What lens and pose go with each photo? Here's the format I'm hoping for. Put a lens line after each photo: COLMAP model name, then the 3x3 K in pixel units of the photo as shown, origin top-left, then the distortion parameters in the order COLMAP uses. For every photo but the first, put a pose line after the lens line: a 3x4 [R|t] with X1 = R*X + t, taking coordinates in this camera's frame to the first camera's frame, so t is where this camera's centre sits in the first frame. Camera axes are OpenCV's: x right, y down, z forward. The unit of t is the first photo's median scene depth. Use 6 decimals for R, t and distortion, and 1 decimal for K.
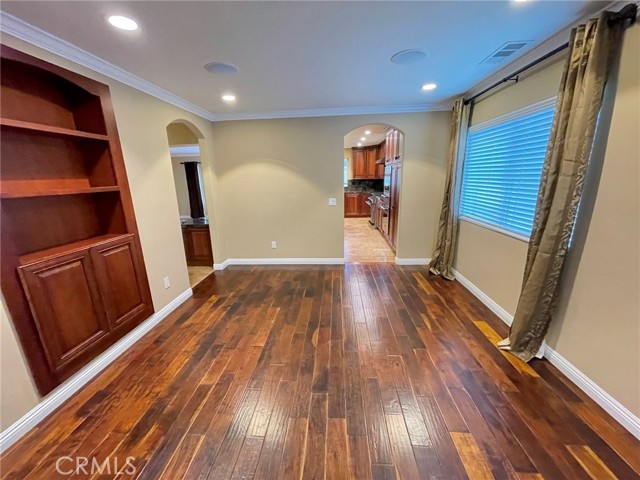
lens RADIAL K [[257.9, 0, 318.4], [0, 257.9, 237.4], [0, 0, 1]] dist [0.001336, -0.001016]
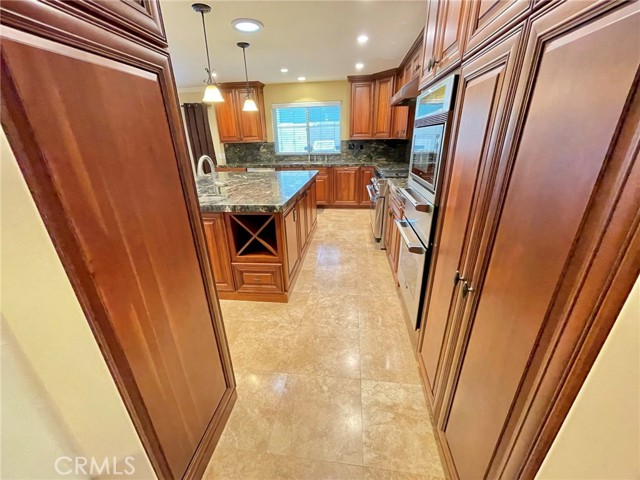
lens RADIAL K [[257.9, 0, 318.0], [0, 257.9, 241.3], [0, 0, 1]] dist [0.001336, -0.001016]
pose [[0.999126, 0.017377, -0.038004, 0.102721], [-0.011601, 0.989033, 0.147241, -0.098956], [0.040146, -0.146671, 0.988370, 0.457553]]
